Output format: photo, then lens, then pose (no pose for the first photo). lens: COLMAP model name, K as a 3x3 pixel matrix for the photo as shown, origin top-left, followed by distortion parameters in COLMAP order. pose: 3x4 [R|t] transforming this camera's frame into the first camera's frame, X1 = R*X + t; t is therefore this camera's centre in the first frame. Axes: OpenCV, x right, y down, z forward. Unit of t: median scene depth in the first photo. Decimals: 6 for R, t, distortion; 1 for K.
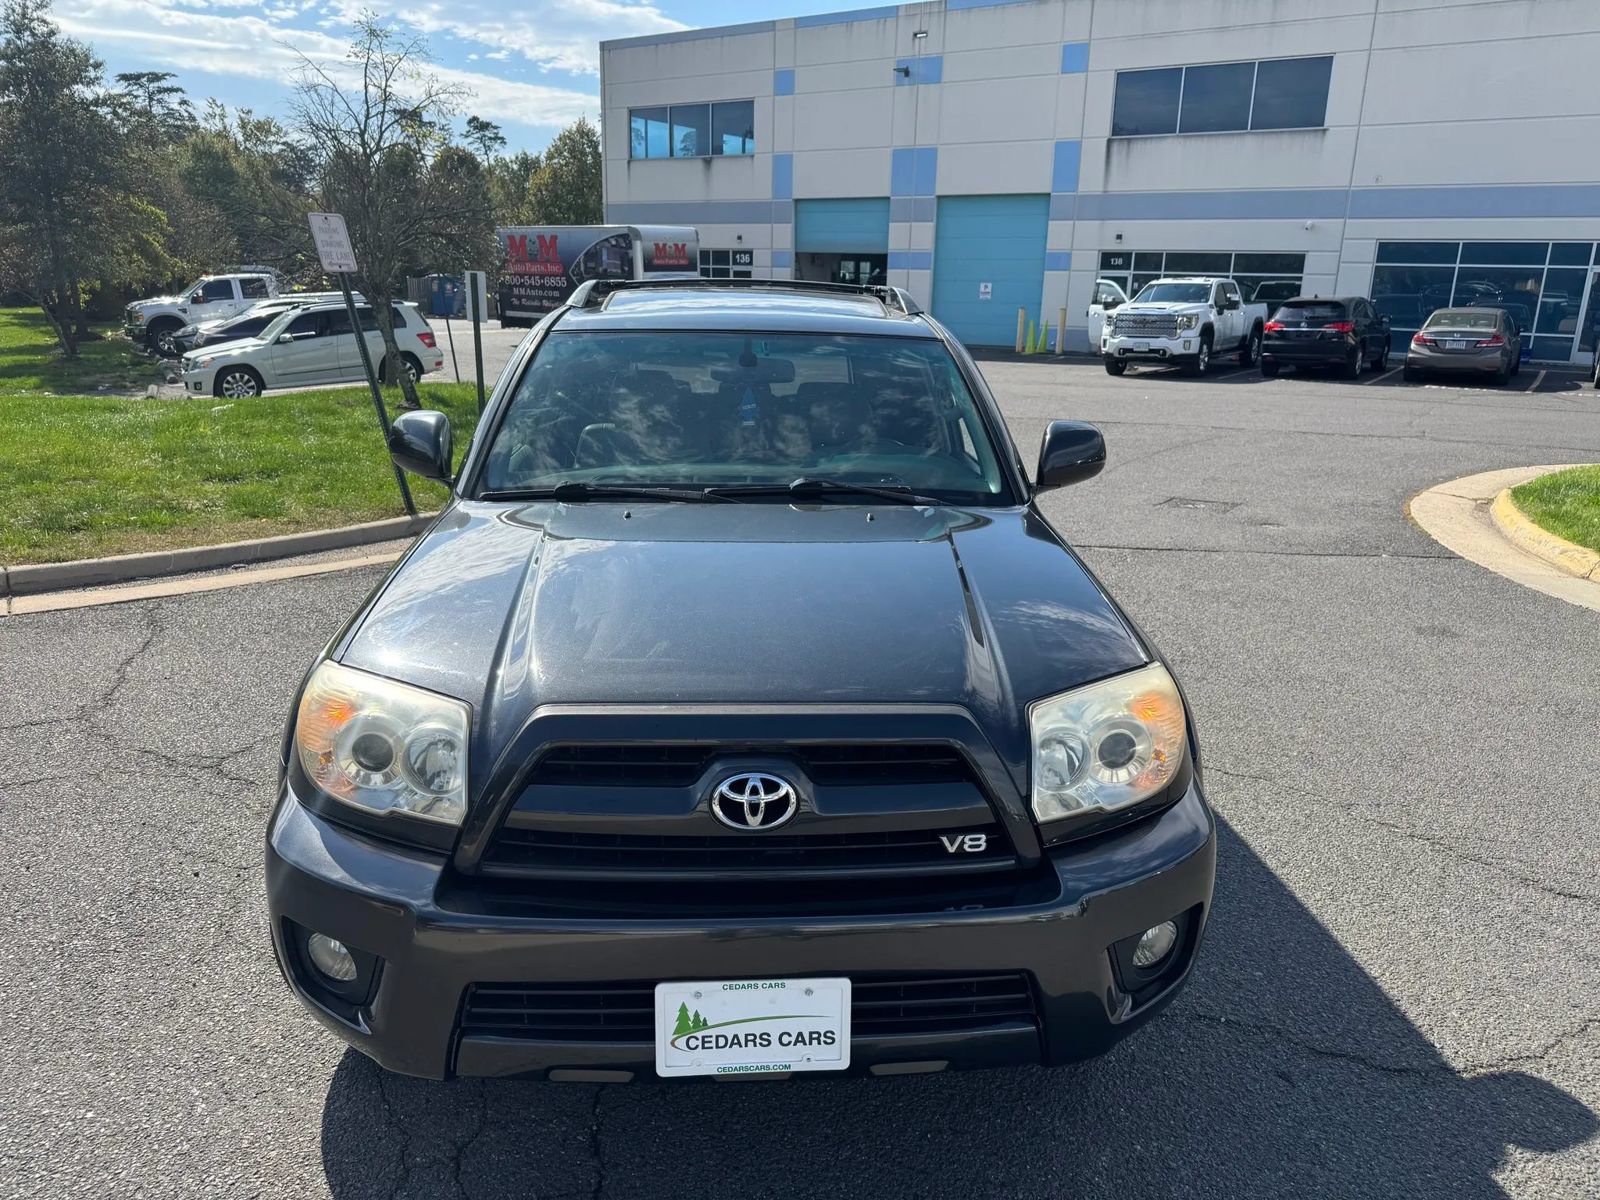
lens RADIAL K [[1129.7, 0, 801.6], [0, 1129.7, 641.8], [0, 0, 1]] dist [0.003930, -0.006842]
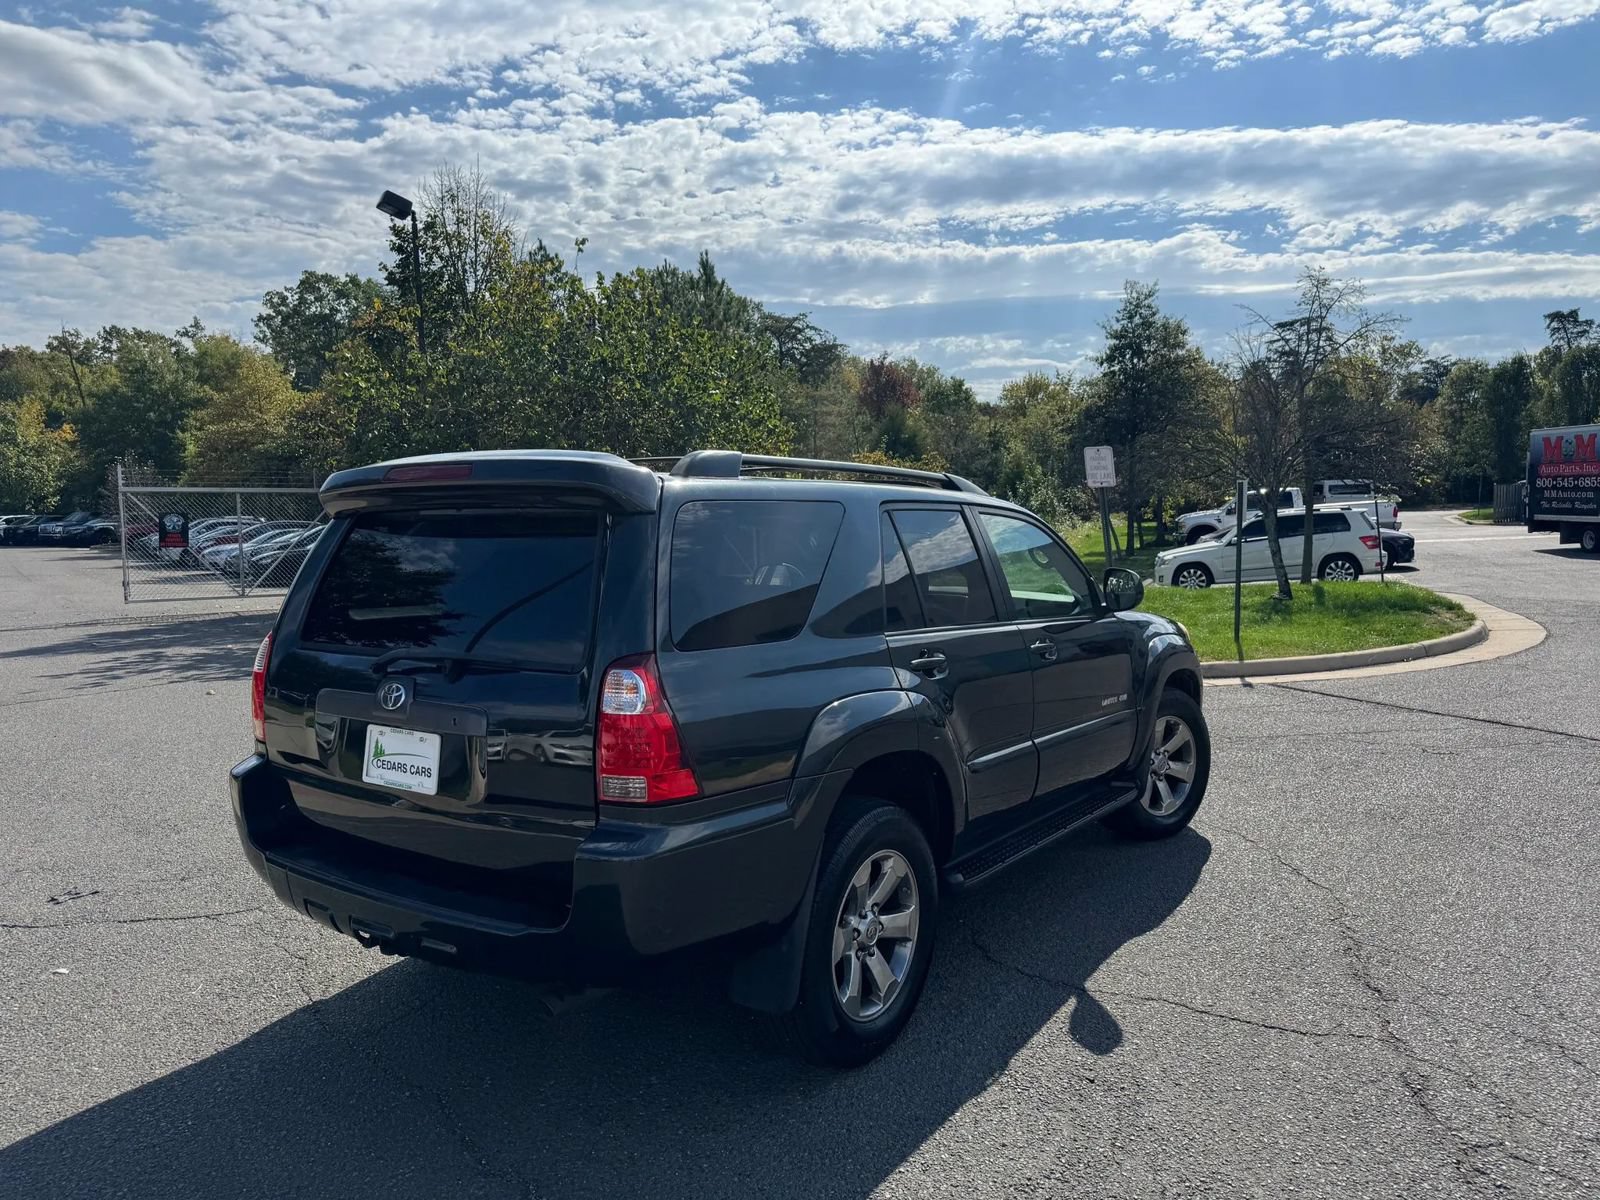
lens RADIAL K [[1129.7, 0, 801.6], [0, 1129.7, 641.8], [0, 0, 1]] dist [0.003930, -0.006842]
pose [[0.609614, 0.067194, -0.789846, 0.237108], [-0.206637, 0.975422, -0.076503, 0.017156], [0.765292, 0.209848, 0.608516, -0.034029]]
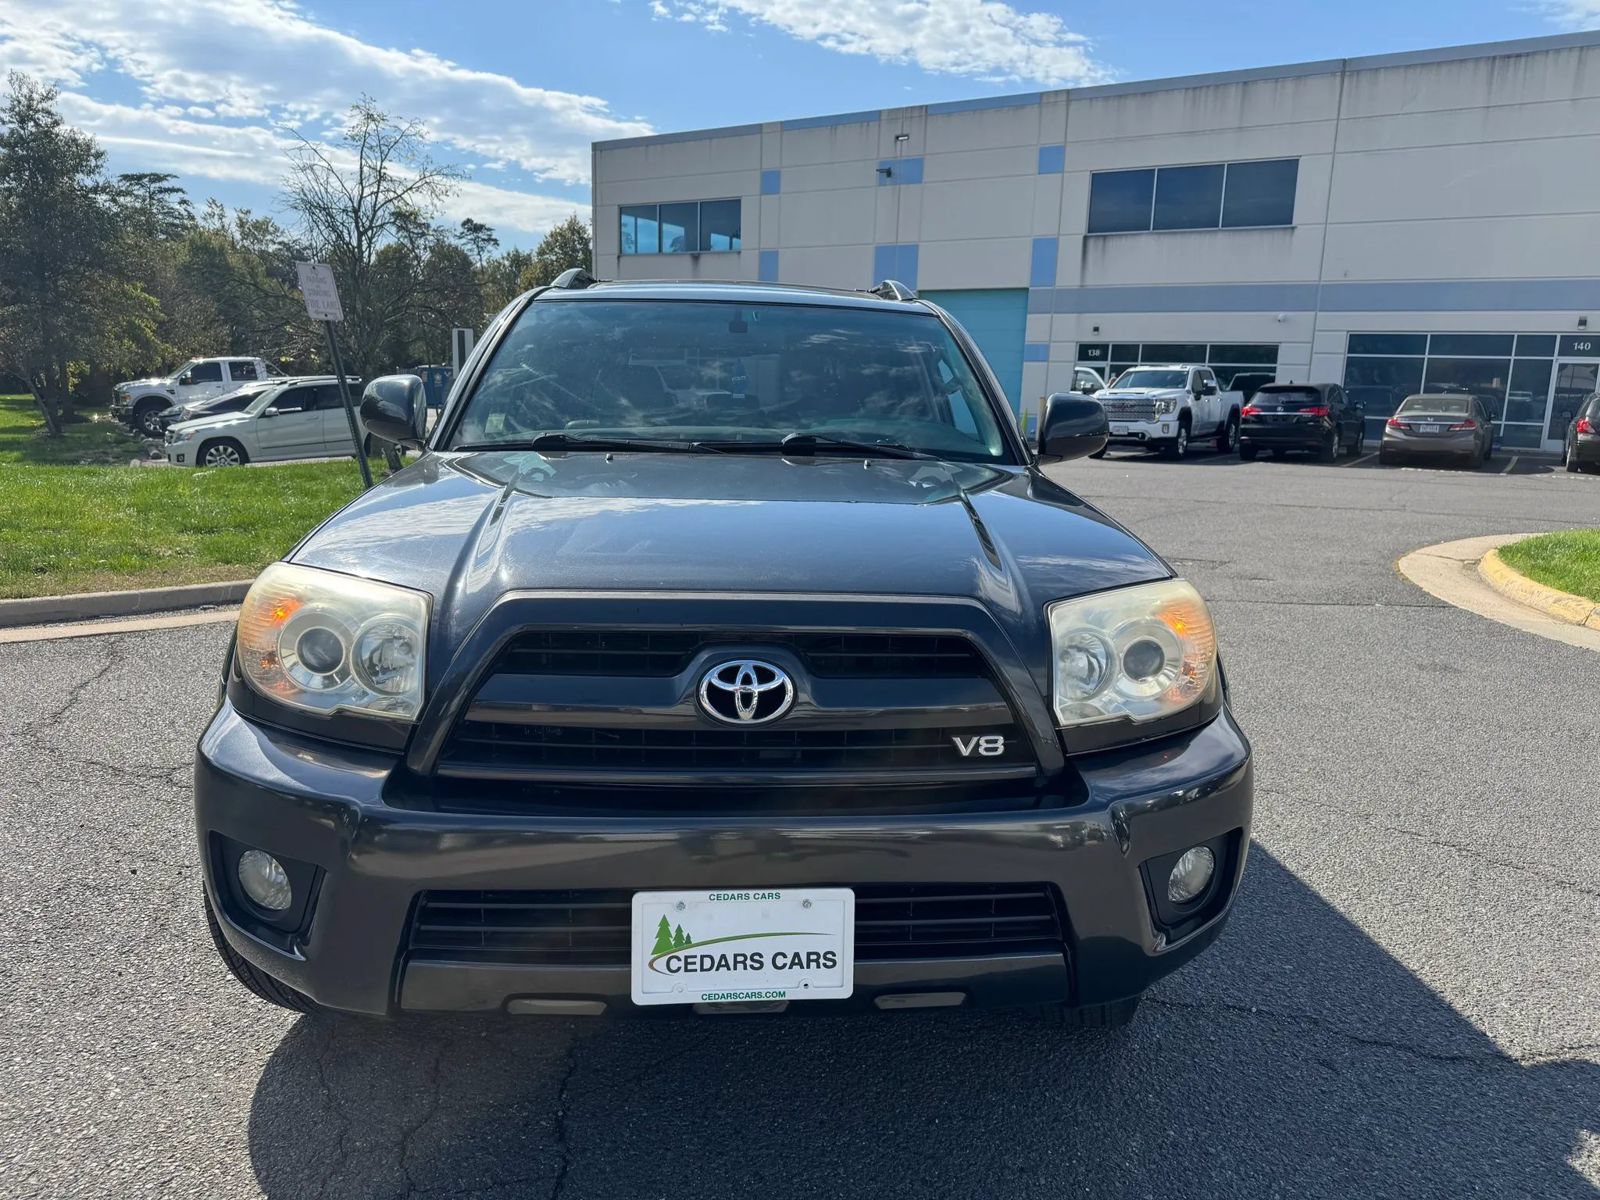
lens RADIAL K [[1133.0, 0, 801.5], [0, 1133.0, 633.5], [0, 0, 1]] dist [0.007877, -0.010926]
pose [[0.999875, 0.004658, 0.015134, -0.001273], [-0.003286, 0.995983, -0.089482, 0.018738], [-0.015490, 0.089421, 0.995873, 0.010745]]
